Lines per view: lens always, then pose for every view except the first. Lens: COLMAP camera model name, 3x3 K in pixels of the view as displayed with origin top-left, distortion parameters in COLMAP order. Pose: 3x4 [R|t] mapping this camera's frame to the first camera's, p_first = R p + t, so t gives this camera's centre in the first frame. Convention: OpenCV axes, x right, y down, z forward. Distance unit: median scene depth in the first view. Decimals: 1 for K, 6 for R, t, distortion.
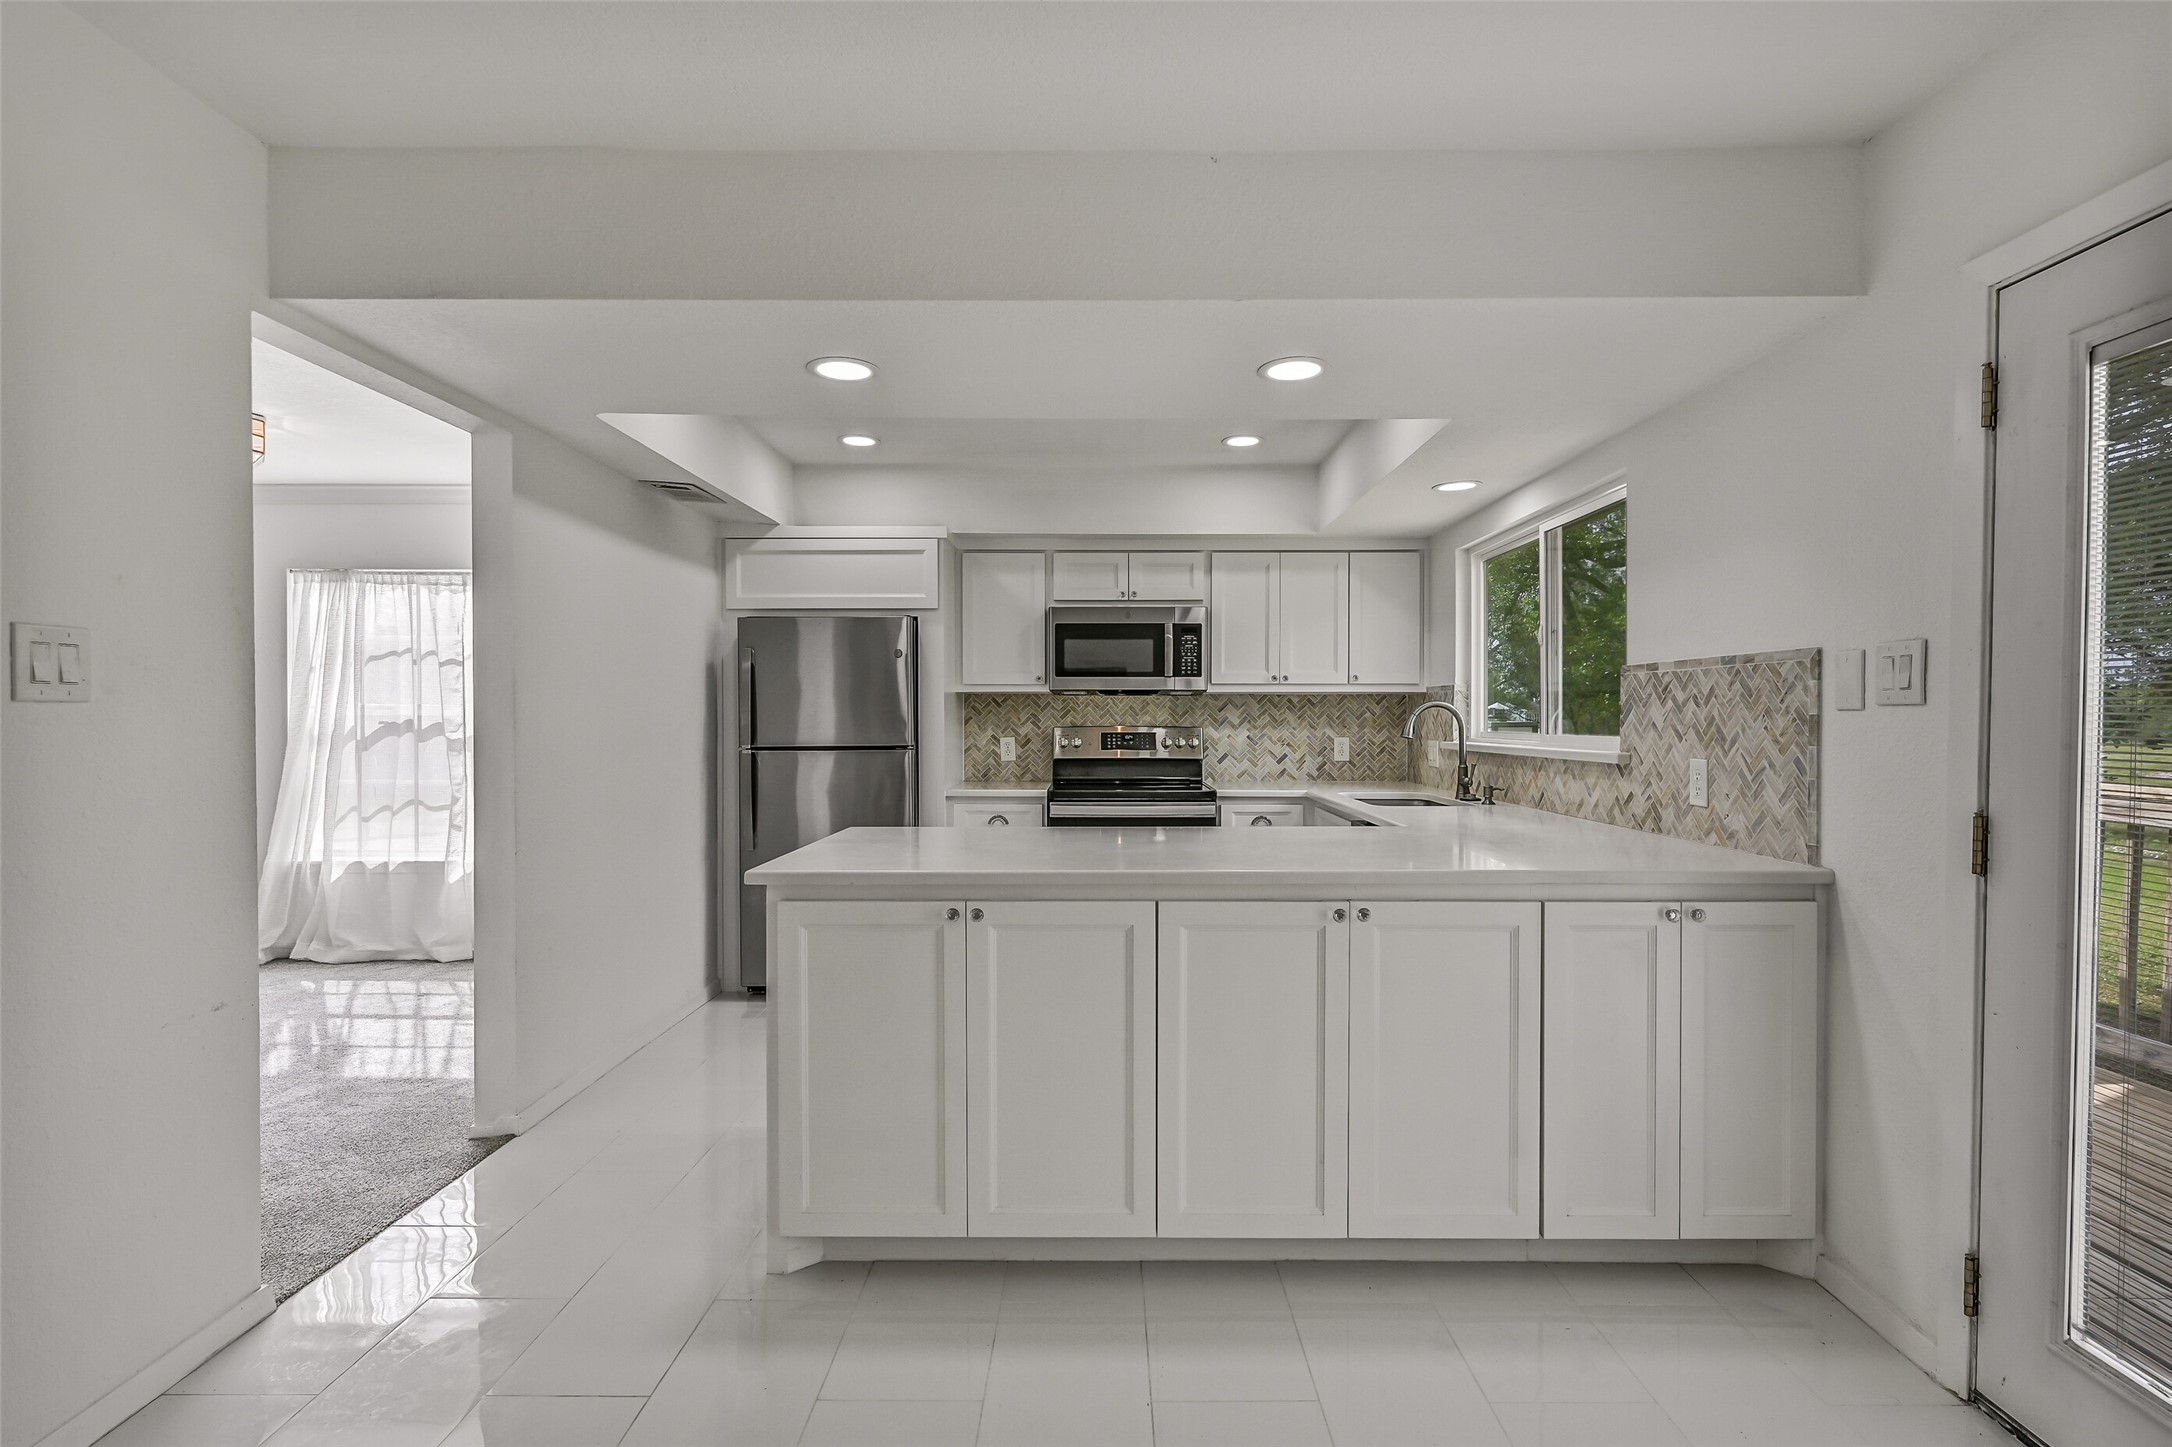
lens RADIAL K [[1023.9, 0, 1094.1], [0, 1023.9, 728.6], [0, 0, 1]] dist [0.000343, -0.000722]
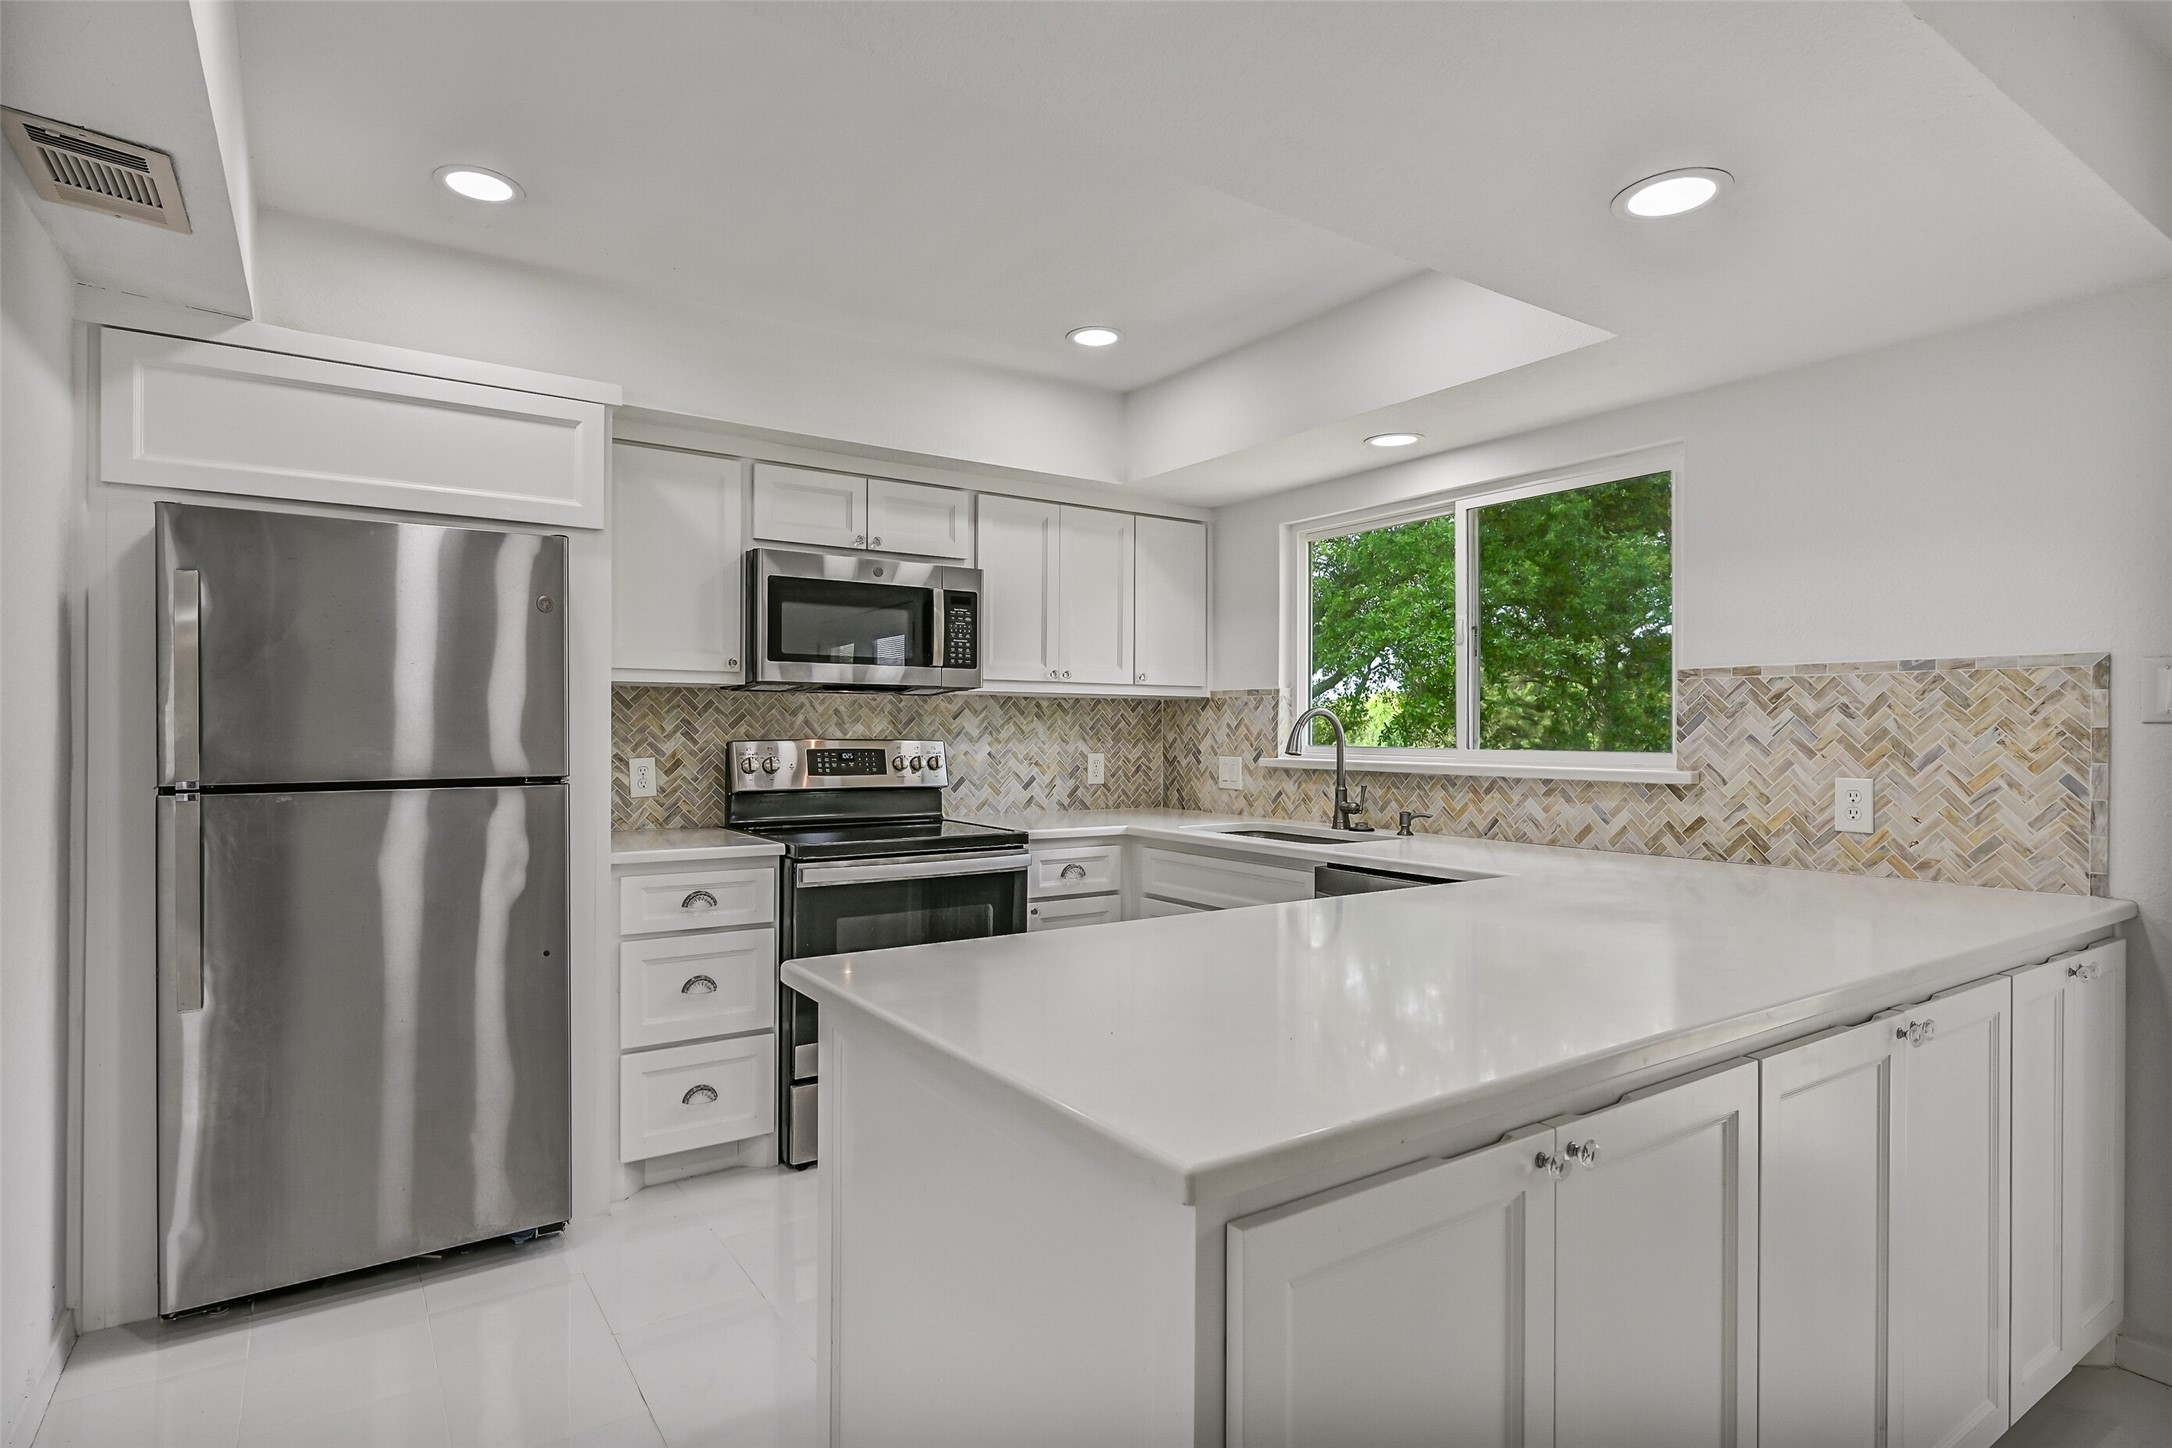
lens RADIAL K [[1126.2, 0, 1095.4], [0, 1126.2, 729.5], [0, 0, 1]] dist [-0.001336, -0.000130]
pose [[0.820874, 0.003736, 0.571097, -0.278425], [0.001620, 0.999959, -0.008870, -0.002309], [-0.571107, 0.008206, 0.820834, 0.337466]]
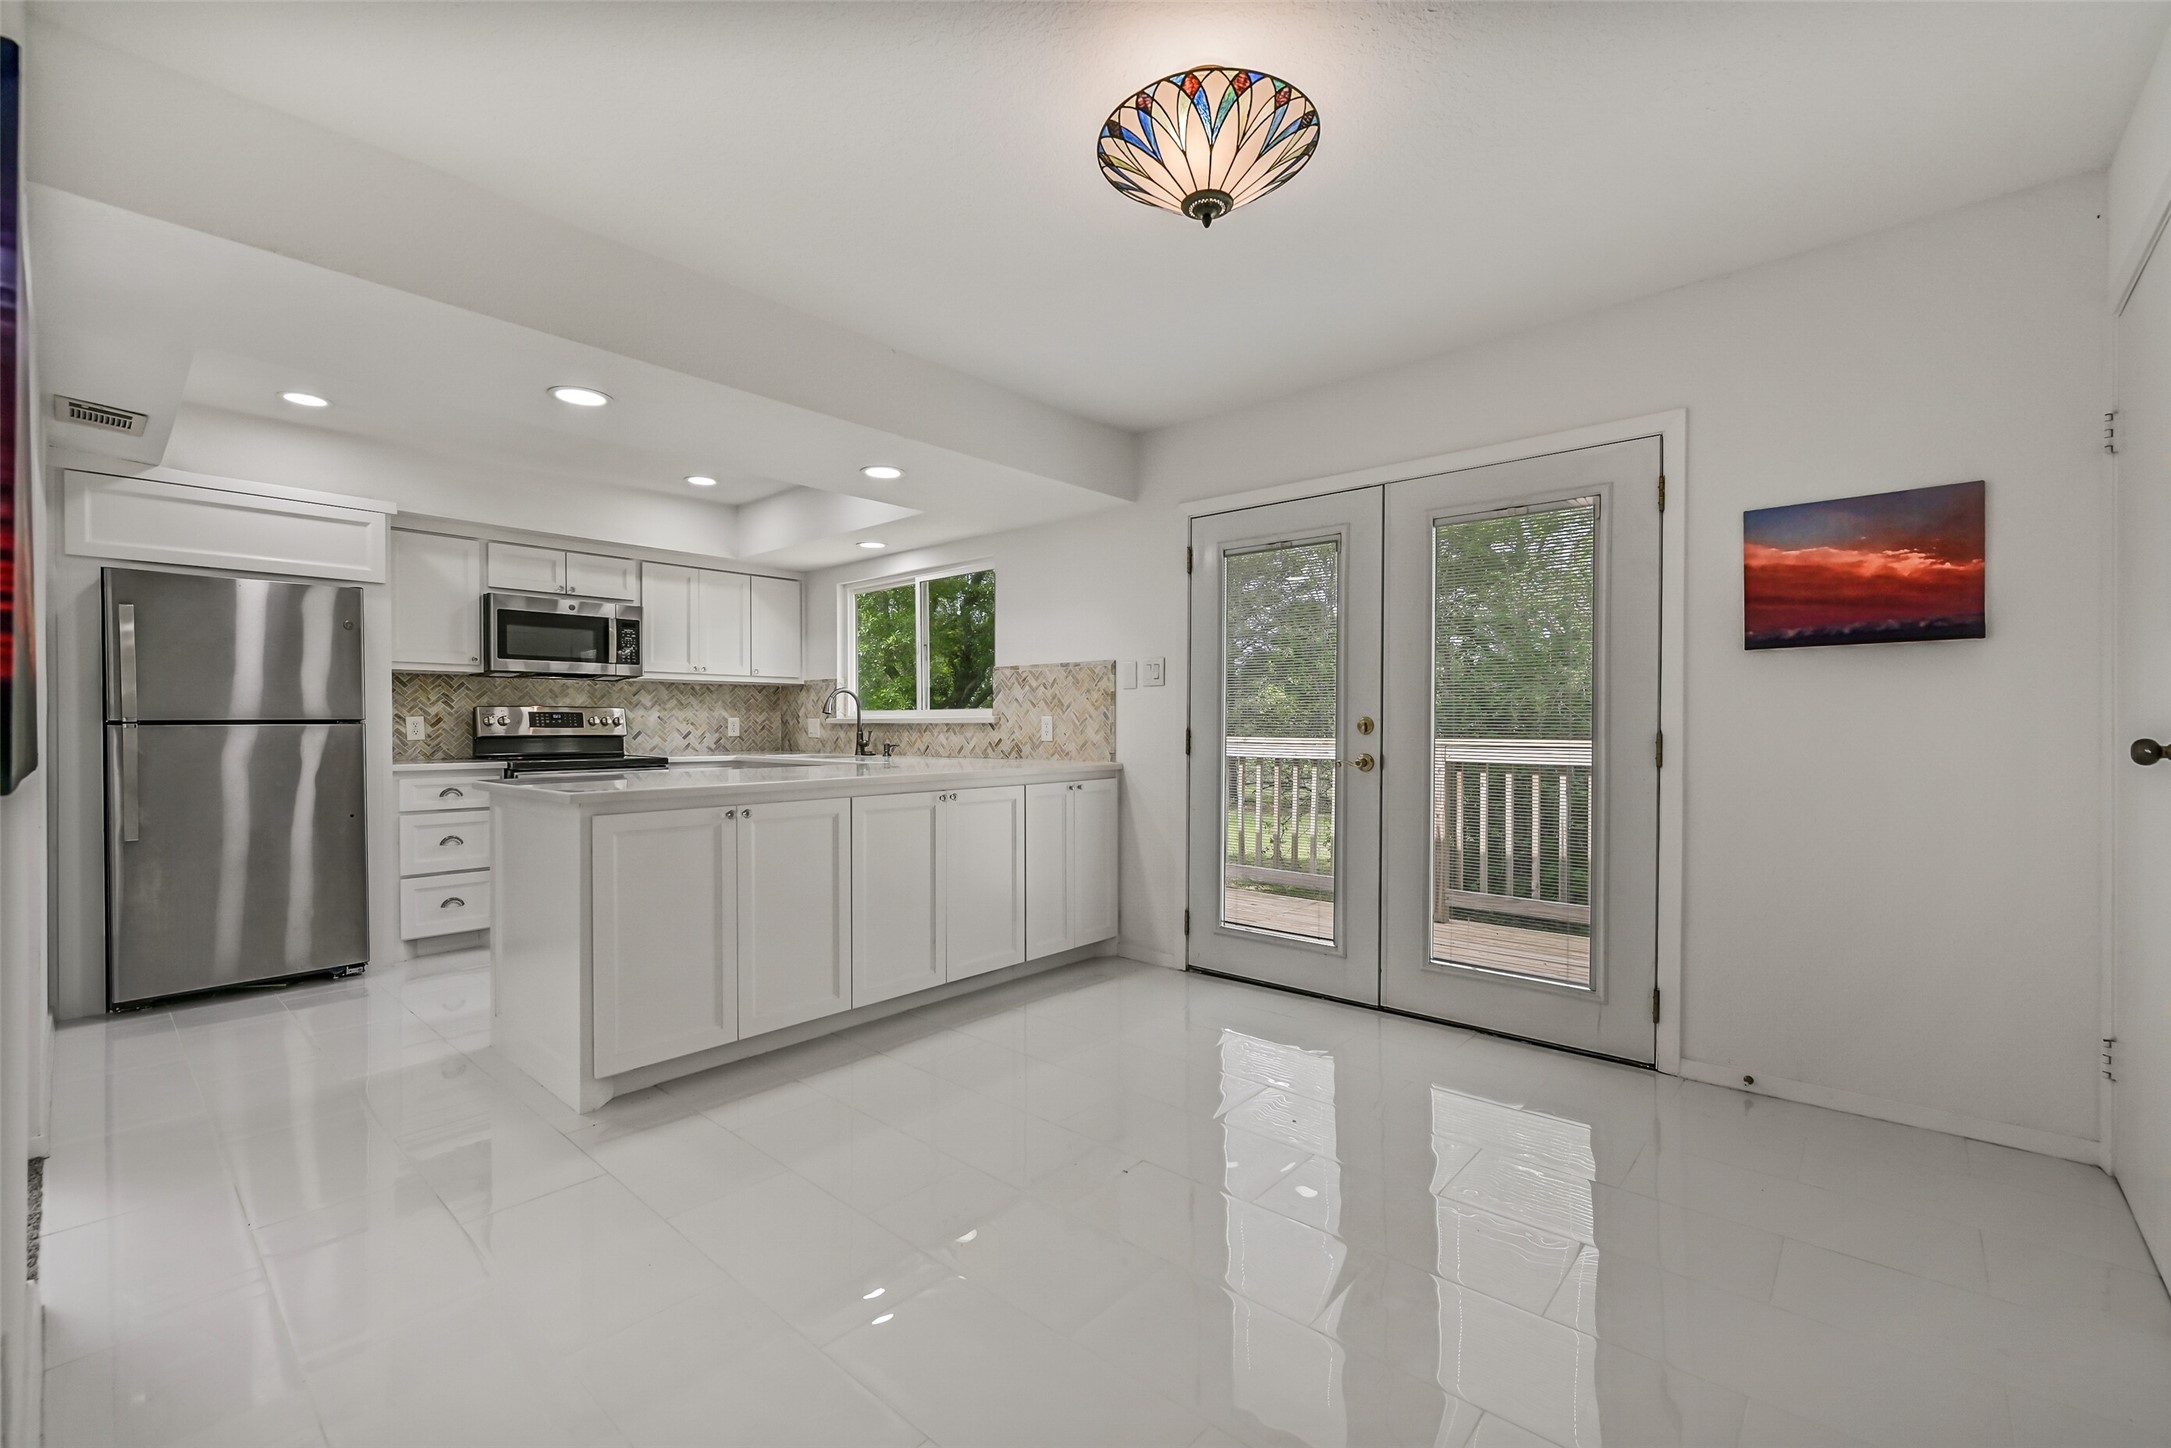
lens RADIAL K [[912.9, 0, 1098.1], [0, 912.9, 729.3], [0, 0, 1]] dist [-0.001713, 0.000733]
pose [[0.655223, -0.005400, 0.755416, -0.364943], [0.009905, 0.999950, -0.001444, 0.032891], [-0.755370, 0.008428, 0.655244, -0.107288]]
